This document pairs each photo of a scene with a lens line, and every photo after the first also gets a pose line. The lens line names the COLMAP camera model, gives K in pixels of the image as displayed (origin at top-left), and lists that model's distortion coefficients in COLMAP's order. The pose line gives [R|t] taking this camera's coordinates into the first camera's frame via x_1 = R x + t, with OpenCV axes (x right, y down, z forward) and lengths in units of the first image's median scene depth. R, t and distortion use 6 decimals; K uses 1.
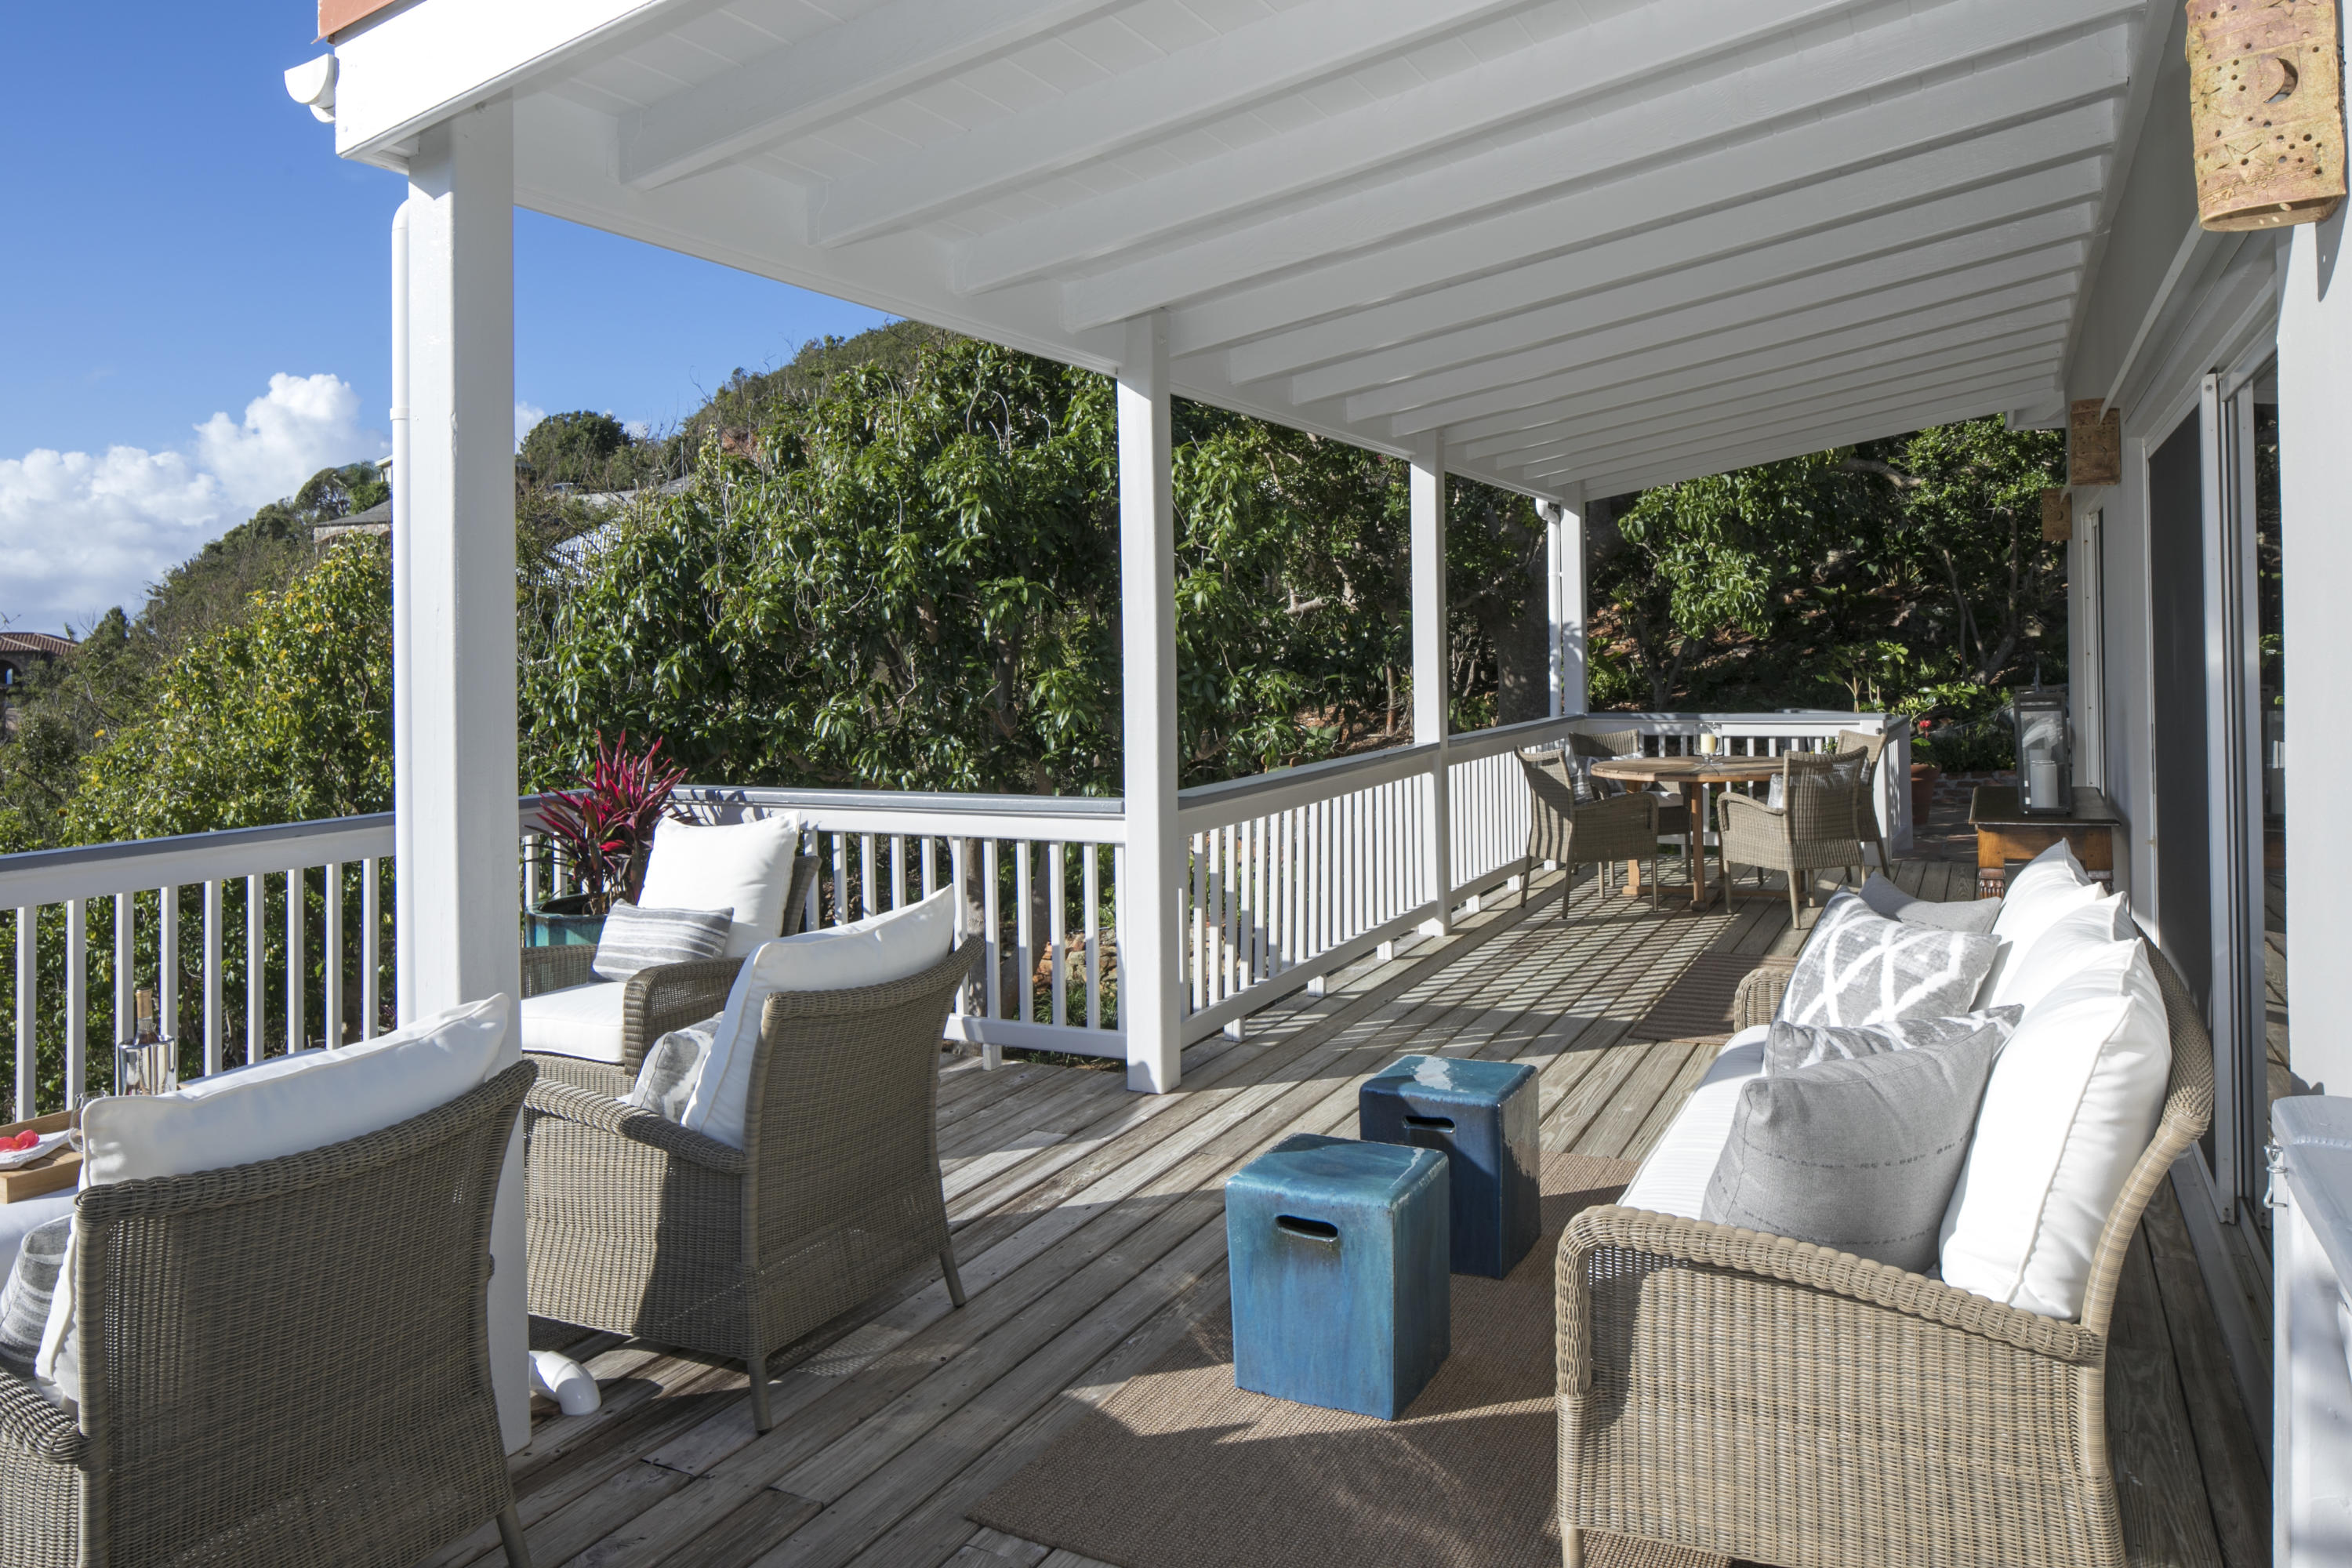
lens RADIAL K [[1583.9, 0, 1176.0], [0, 1583.9, 784.0], [0, 0, 1]] dist [-0.003538, 0.000356]
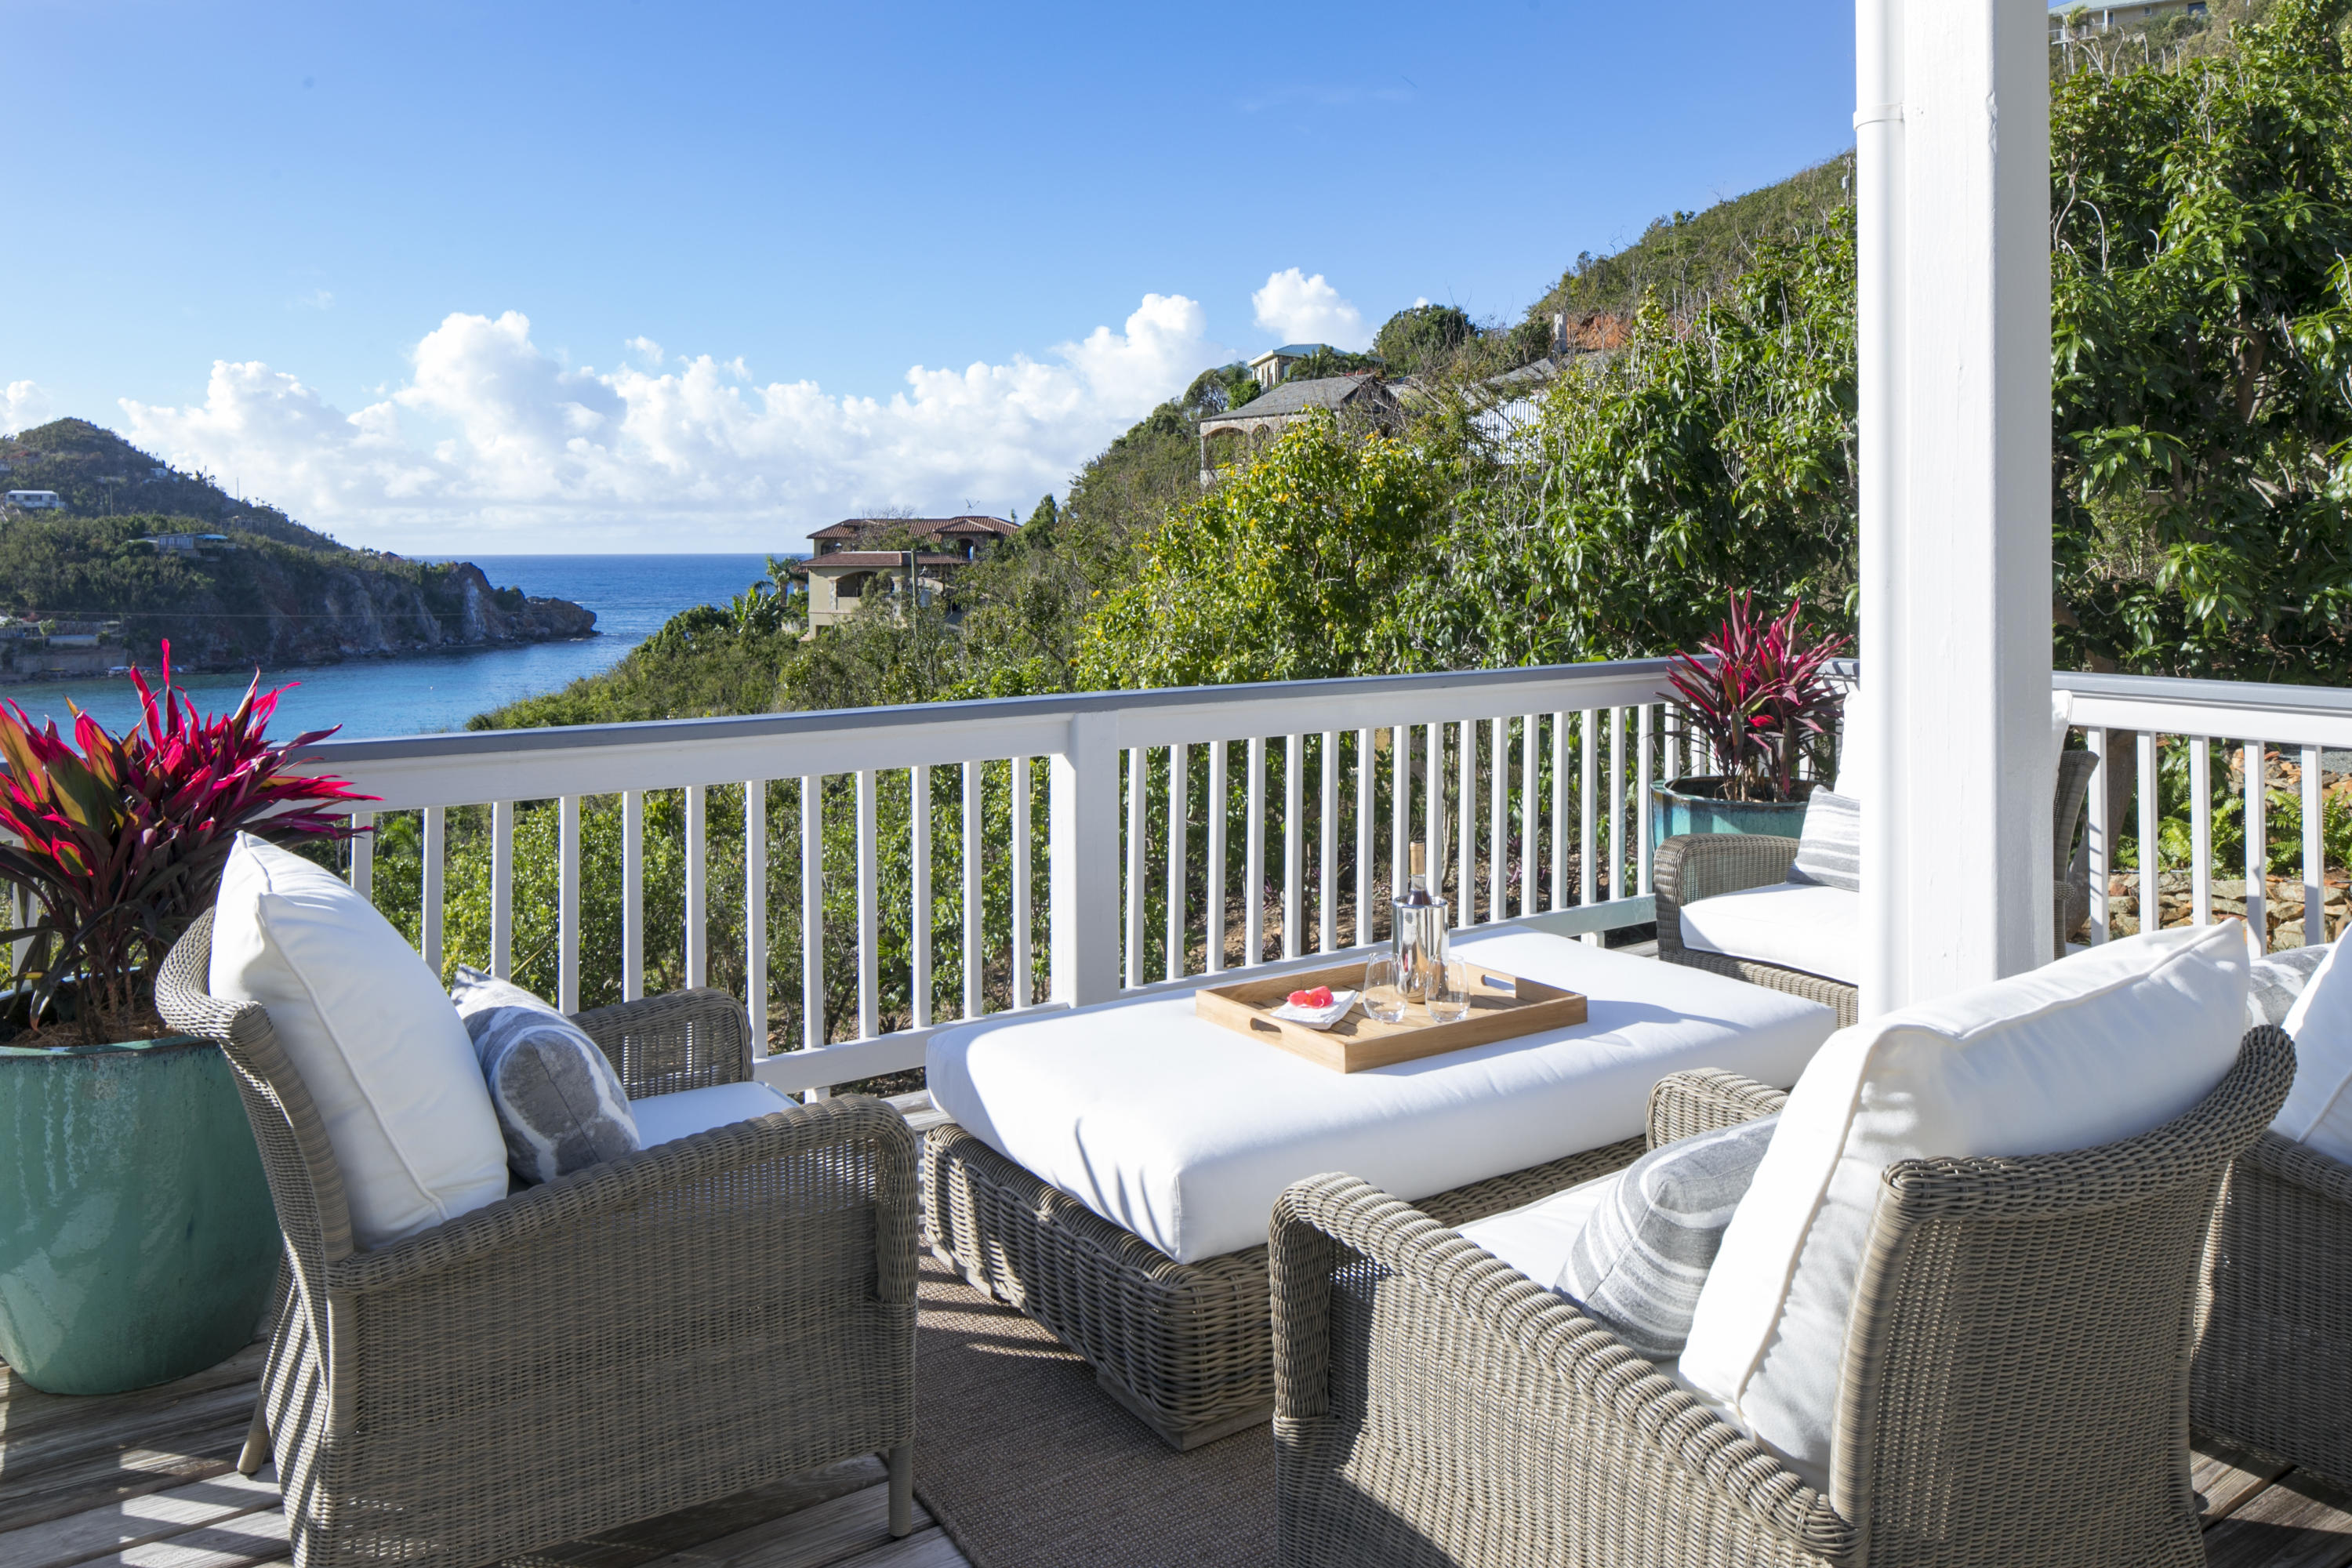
lens RADIAL K [[1613.8, 0, 1174.0], [0, 1613.8, 748.9], [0, 0, 1]] dist [0.003435, 0.001569]
pose [[0.874772, 0.076160, -0.478512, -0.110485], [-0.055453, 0.996817, 0.057278, 0.010934], [0.481352, -0.023571, 0.876211, 0.047047]]
